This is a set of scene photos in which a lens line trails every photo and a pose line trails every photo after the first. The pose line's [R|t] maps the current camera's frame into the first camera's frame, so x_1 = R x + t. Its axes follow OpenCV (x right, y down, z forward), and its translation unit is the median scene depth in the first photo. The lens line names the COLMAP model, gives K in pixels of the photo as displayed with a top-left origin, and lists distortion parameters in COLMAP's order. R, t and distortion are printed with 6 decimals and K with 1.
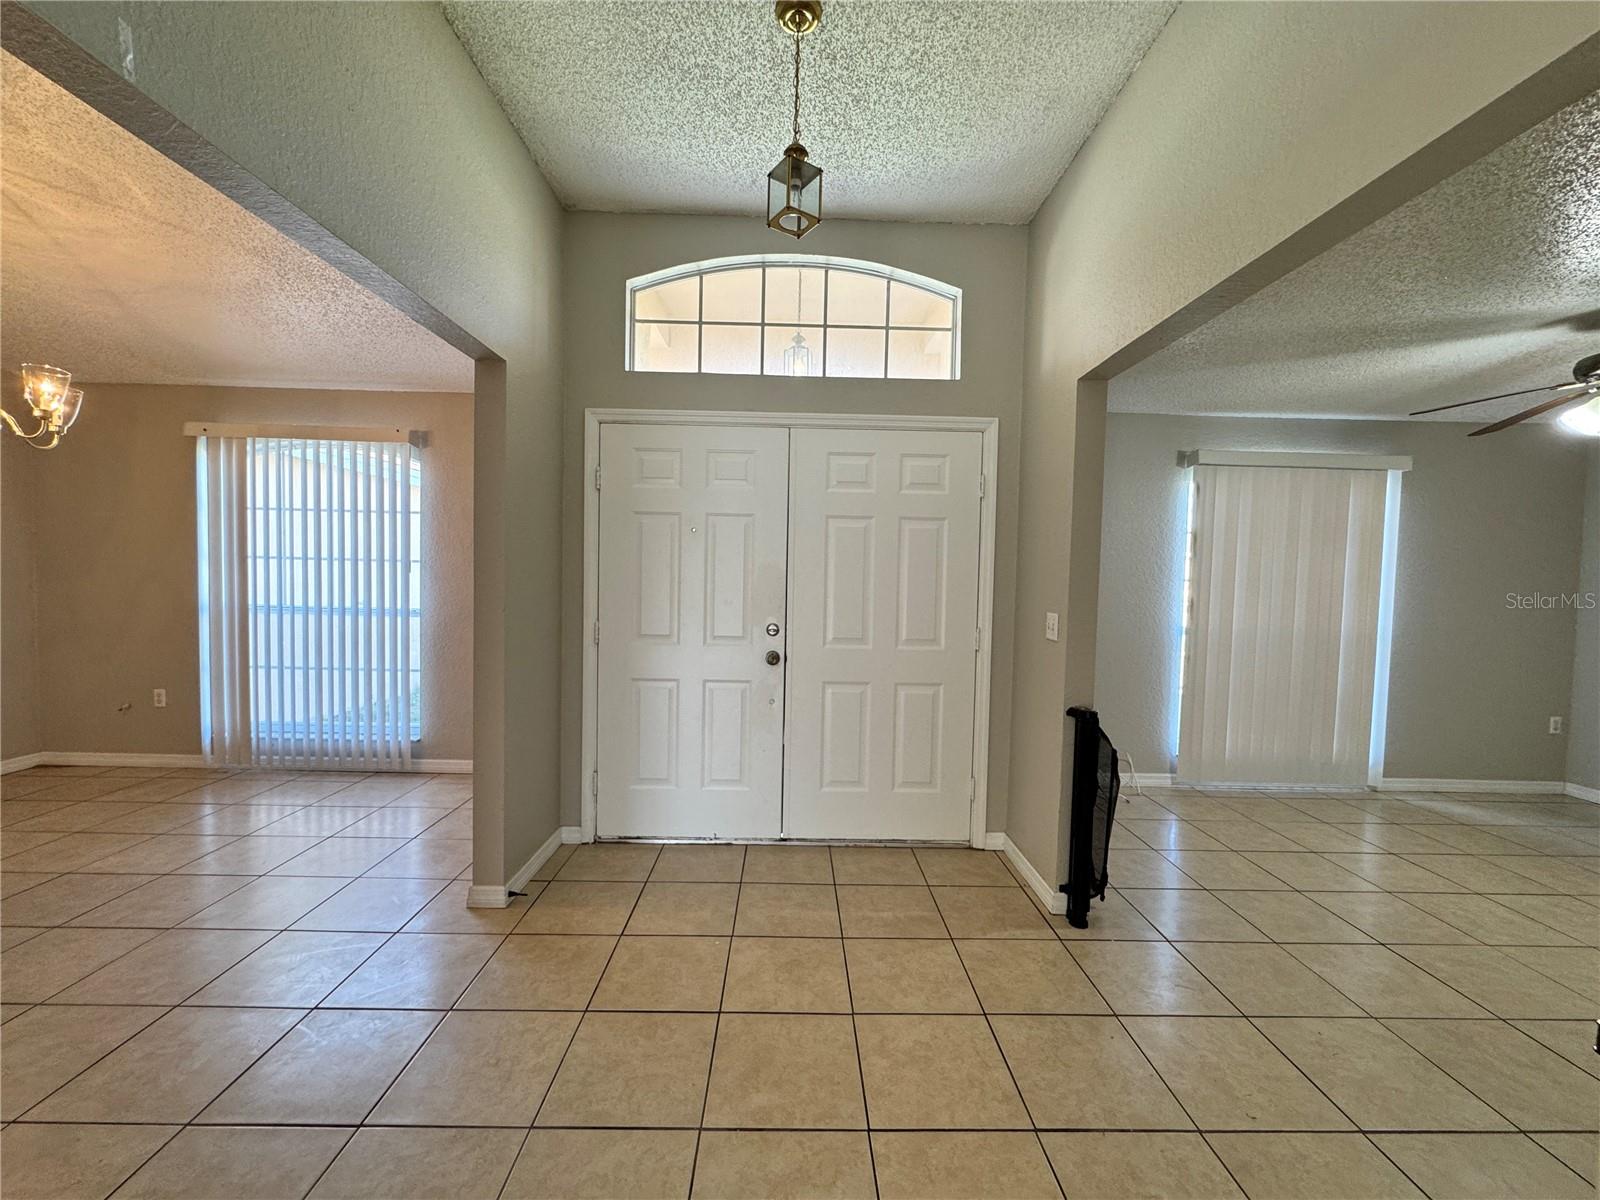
lens RADIAL K [[645.1, 0, 803.2], [0, 645.1, 599.4], [0, 0, 1]] dist [-0.003000, 0.000779]
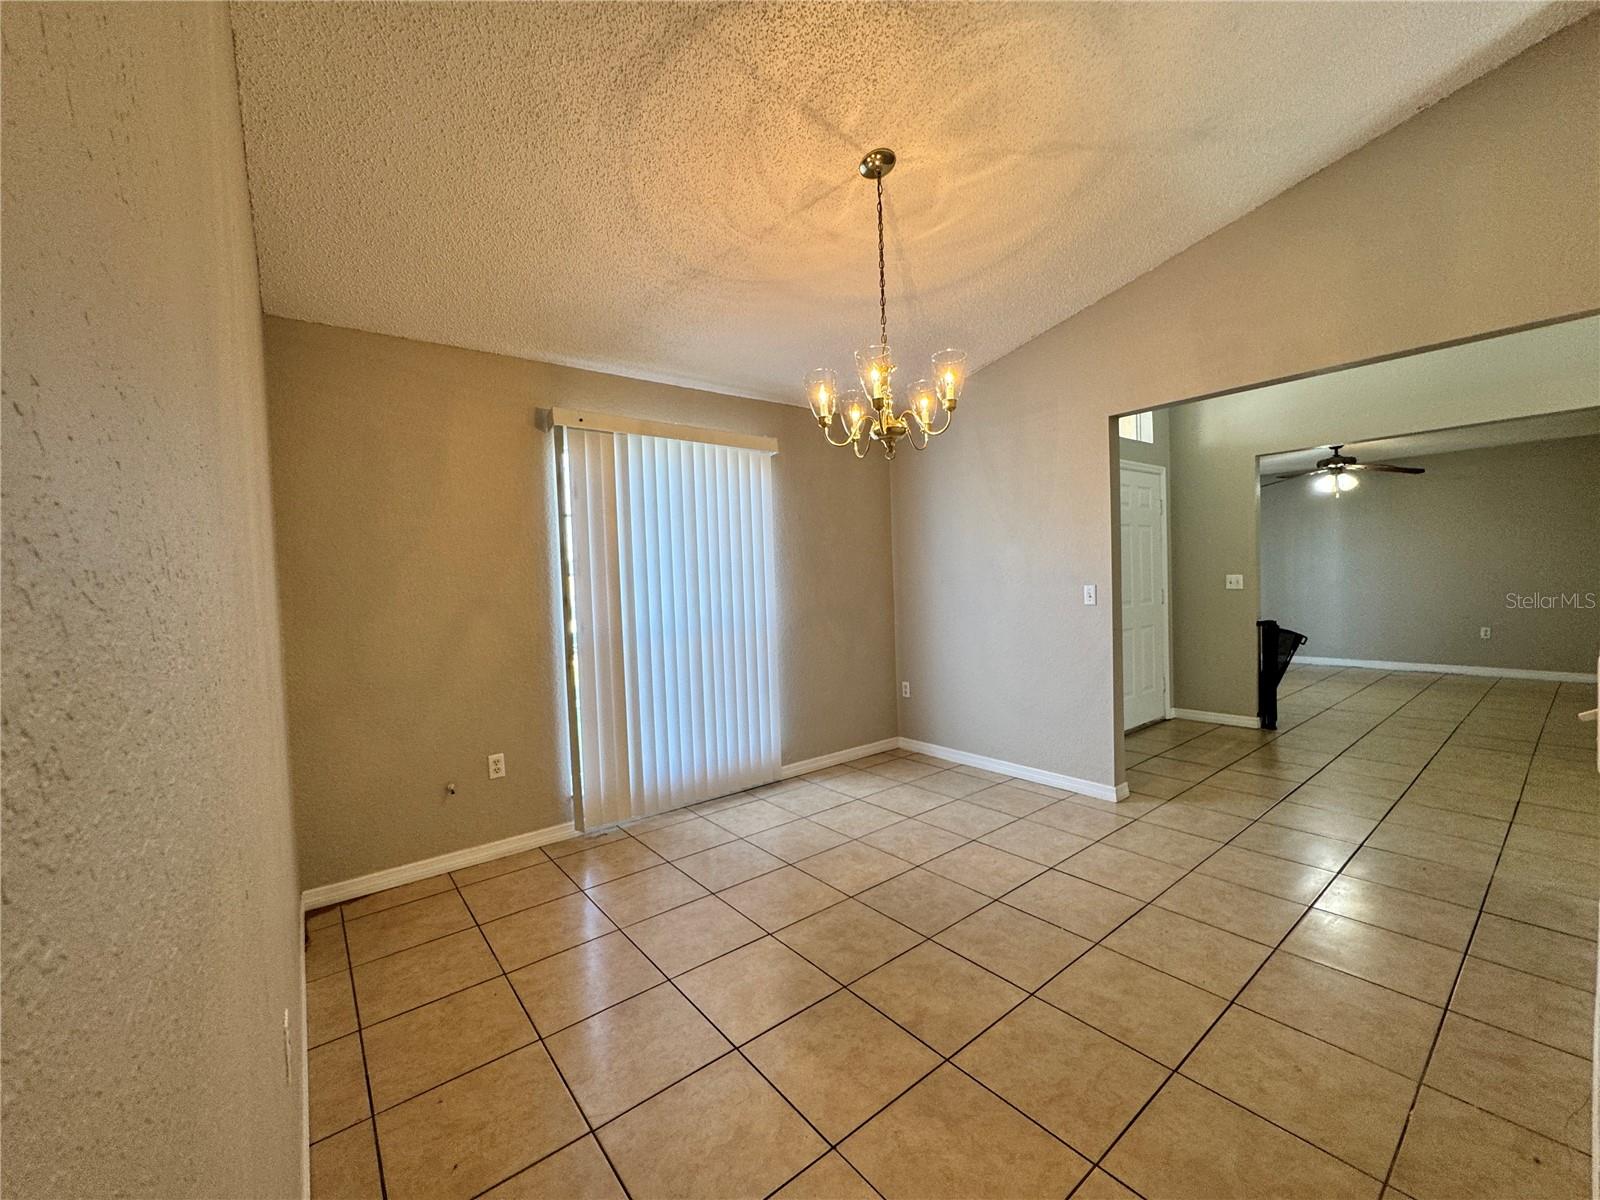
lens RADIAL K [[645.1, 0, 803.2], [0, 645.1, 601.9], [0, 0, 1]] dist [-0.003000, 0.000779]
pose [[0.789770, -0.074735, 0.608834, -1.204175], [0.078156, 0.996721, 0.020966, -0.027413], [-0.608404, 0.031025, 0.793021, 0.181926]]
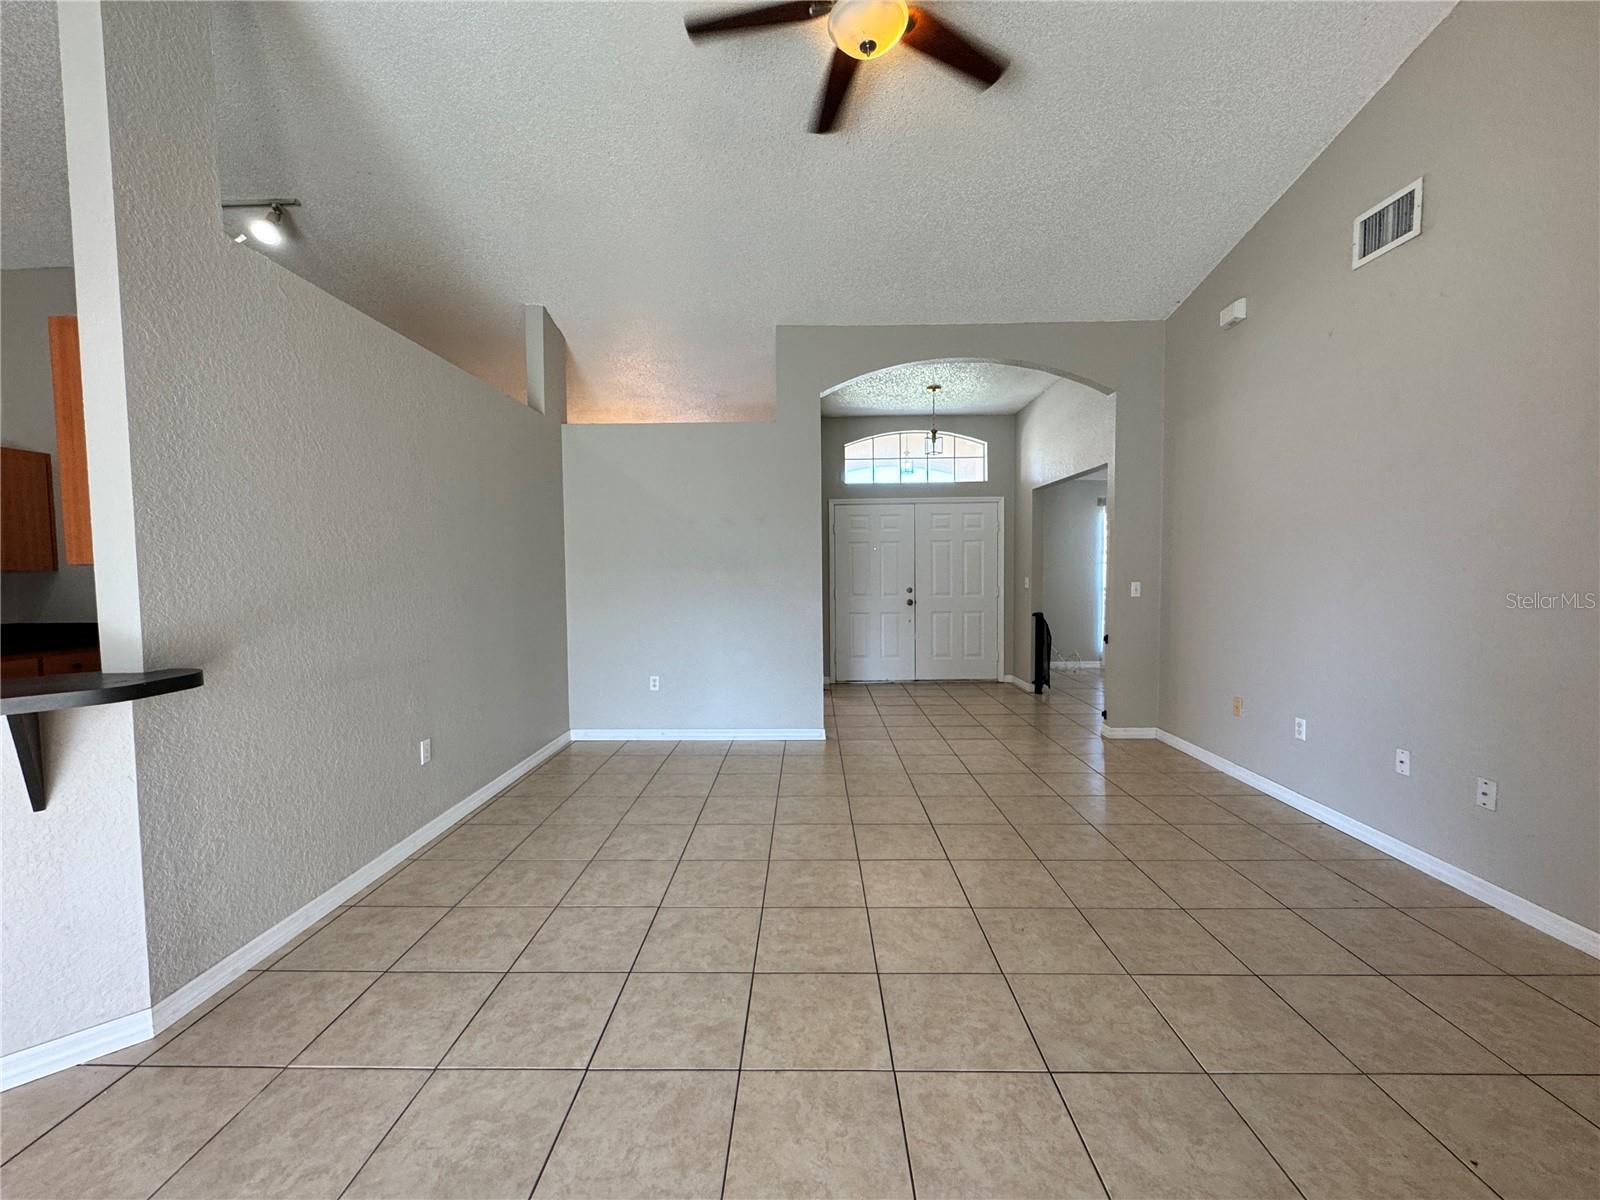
lens RADIAL K [[645.1, 0, 799.1], [0, 645.1, 597.5], [0, 0, 1]] dist [-0.003000, 0.000779]
pose [[0.998600, -0.030802, -0.043014, -0.275169], [0.031123, 0.999492, 0.006794, 0.036366], [0.042783, -0.008123, 0.999051, -1.075650]]
